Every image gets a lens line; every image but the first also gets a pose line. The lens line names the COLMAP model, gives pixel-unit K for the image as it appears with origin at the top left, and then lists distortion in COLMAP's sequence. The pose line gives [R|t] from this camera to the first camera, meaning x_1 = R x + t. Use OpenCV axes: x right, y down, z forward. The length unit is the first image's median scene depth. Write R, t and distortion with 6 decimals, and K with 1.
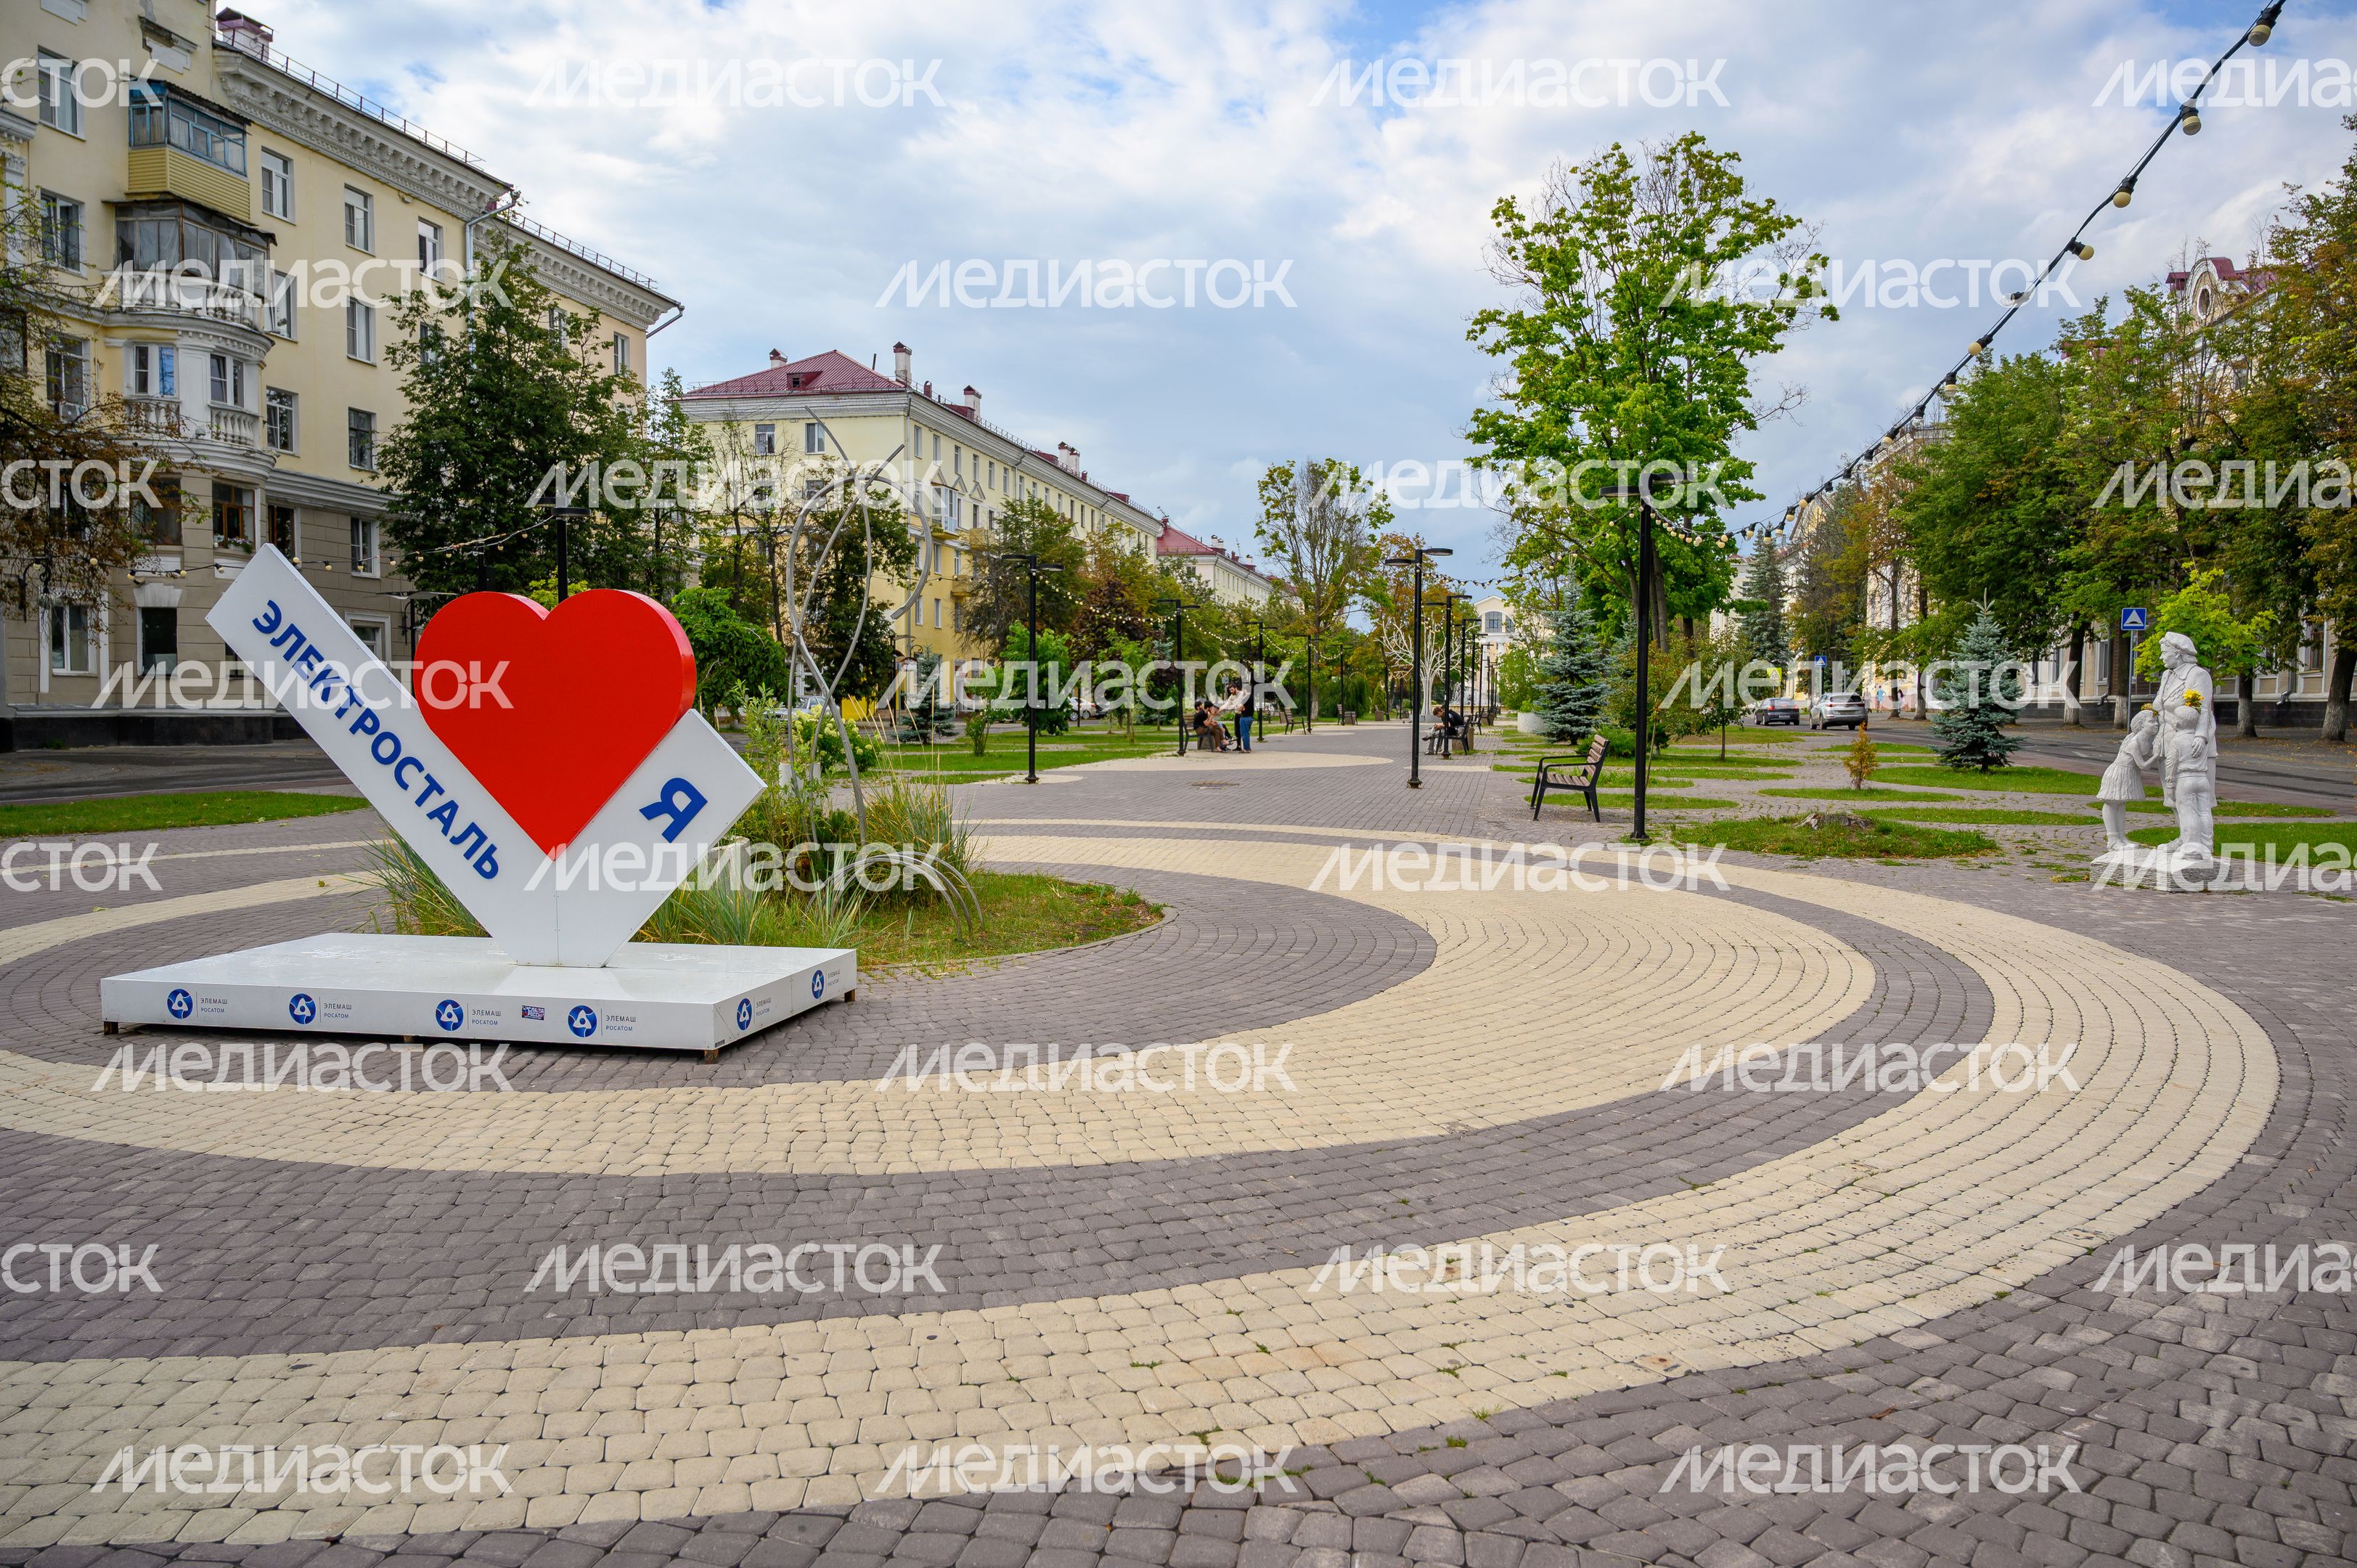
lens RADIAL K [[1667.0, 0, 1181.9], [0, 1667.0, 724.9], [0, 0, 1]] dist [0.037066, 0.006644]
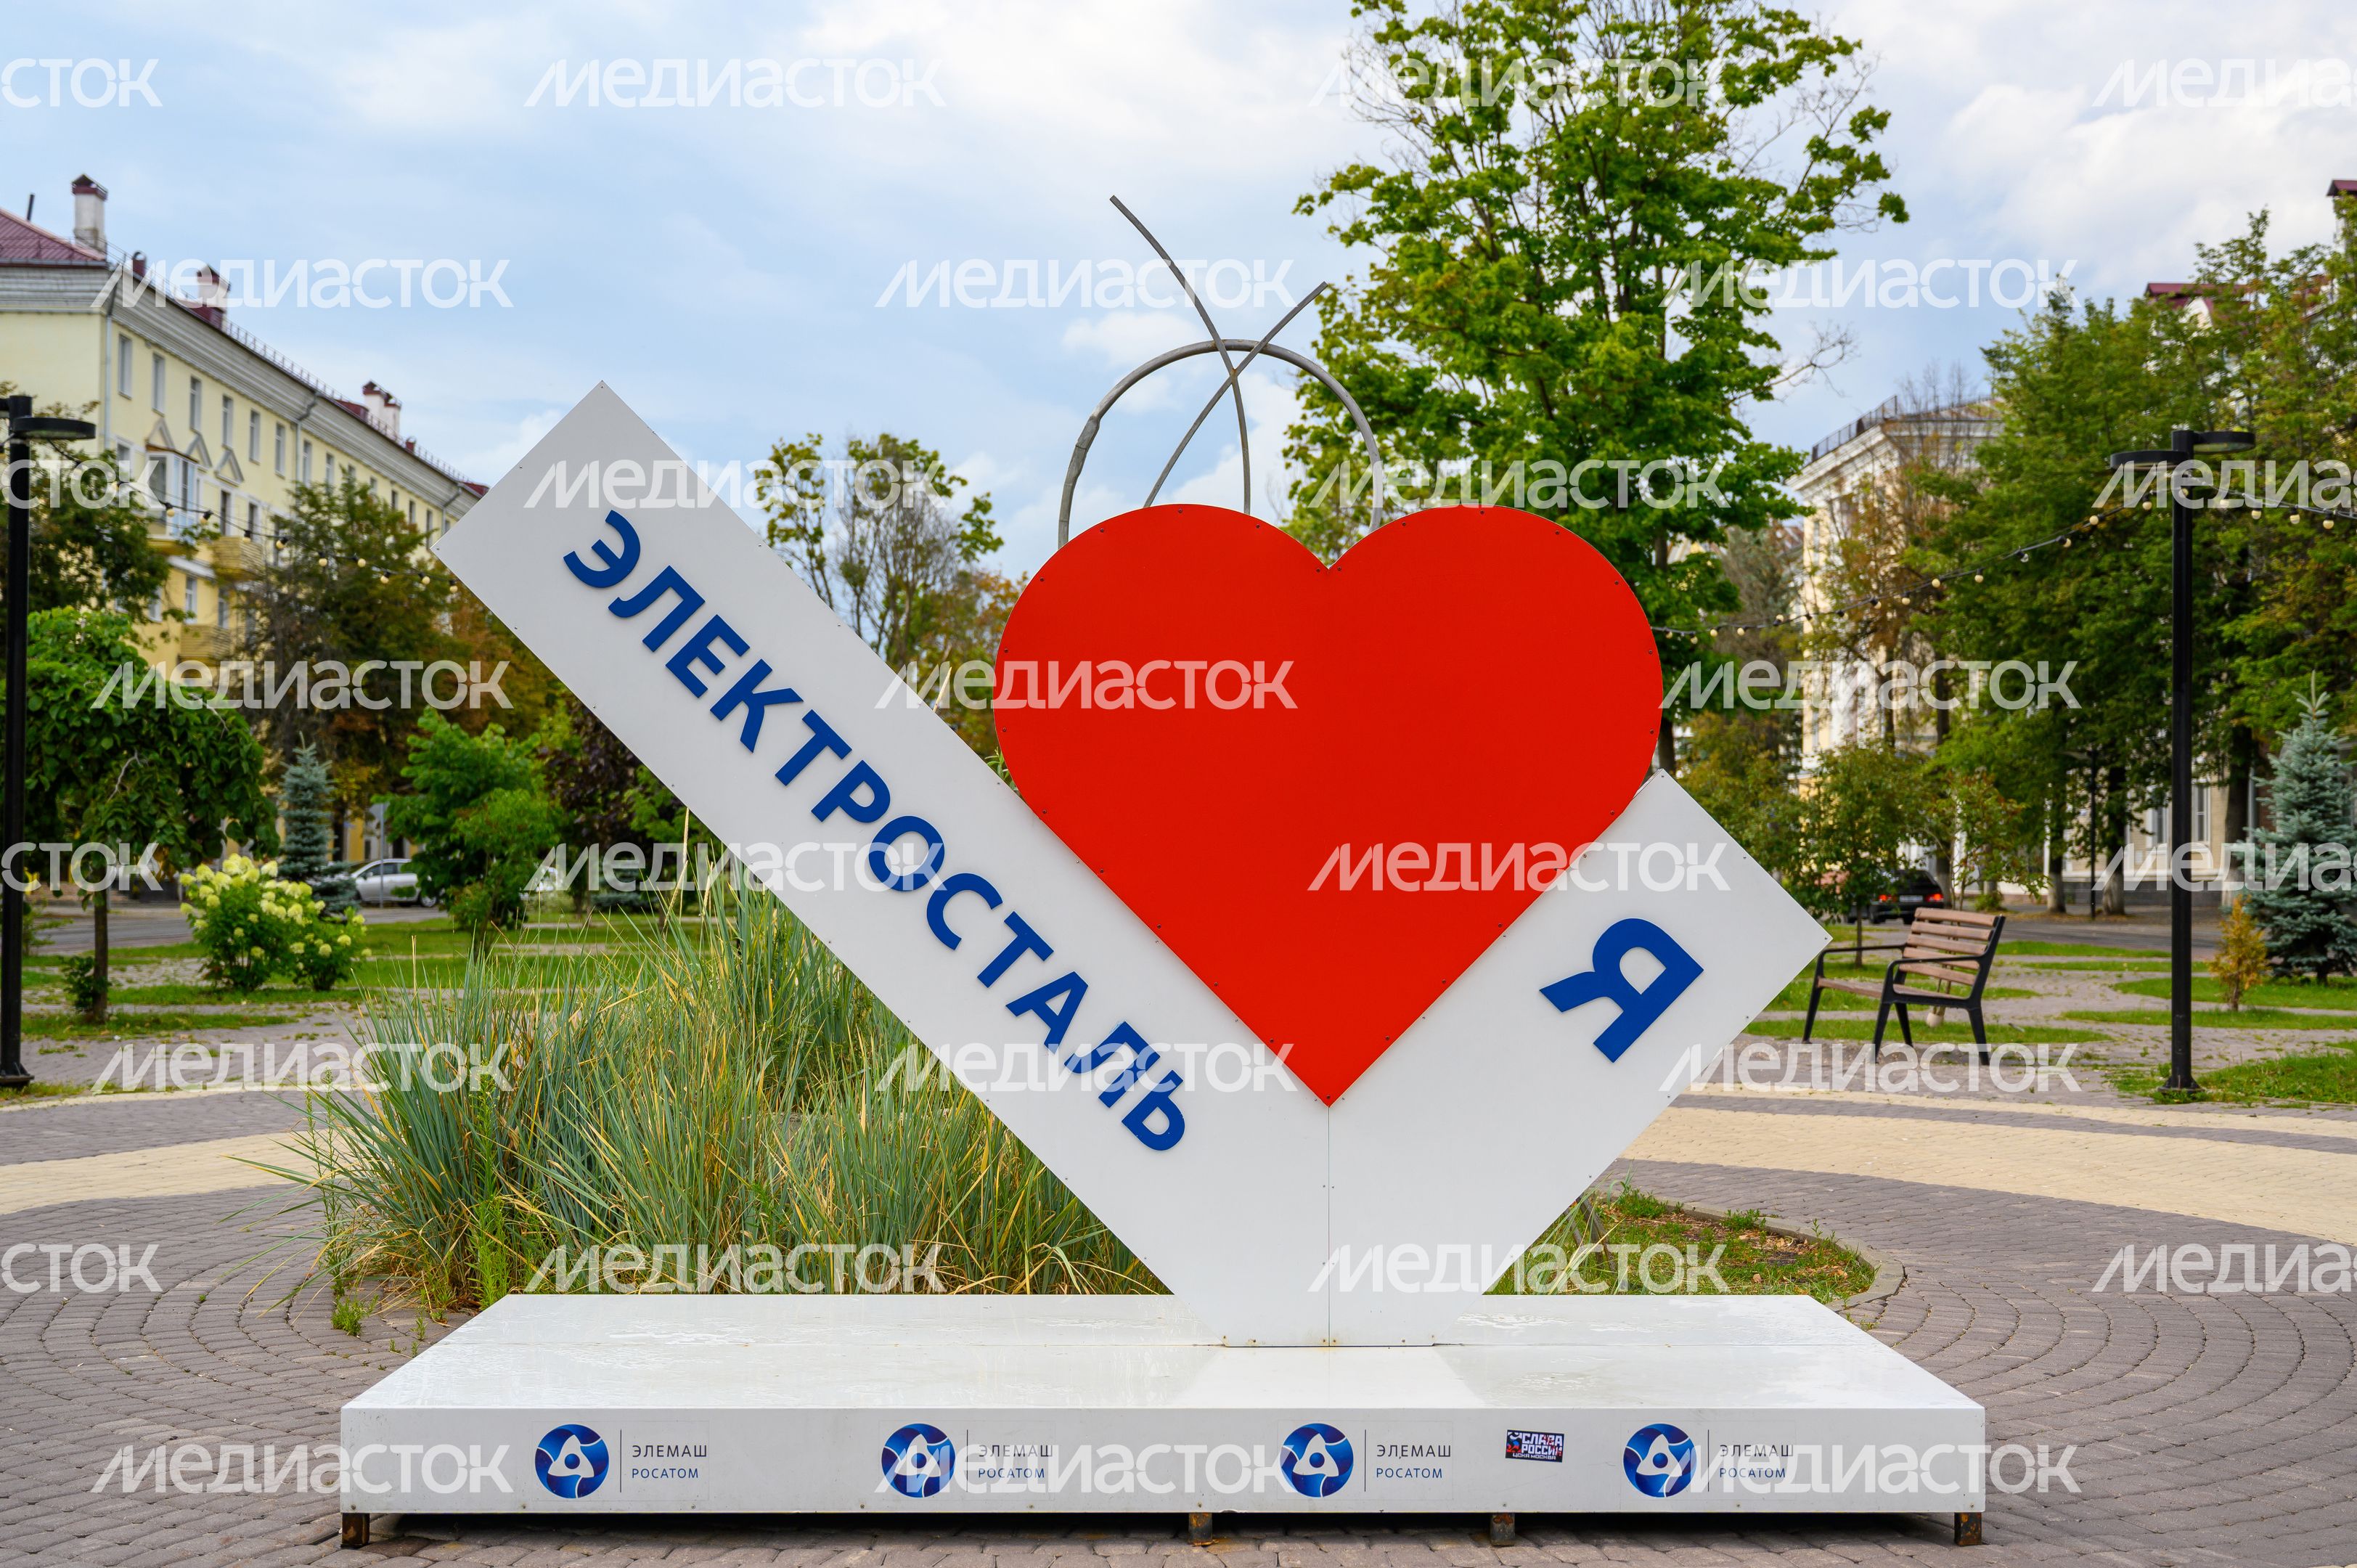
lens RADIAL K [[3024.8, 0, 1179.1], [0, 3024.8, 794.1], [0, 0, 1]] dist [0.034087, 0.000000]
pose [[0.975165, 0.010962, 0.221206, -0.093471], [-0.001526, 0.999083, -0.042782, 0.005162], [-0.221472, 0.041381, 0.974288, 0.035221]]
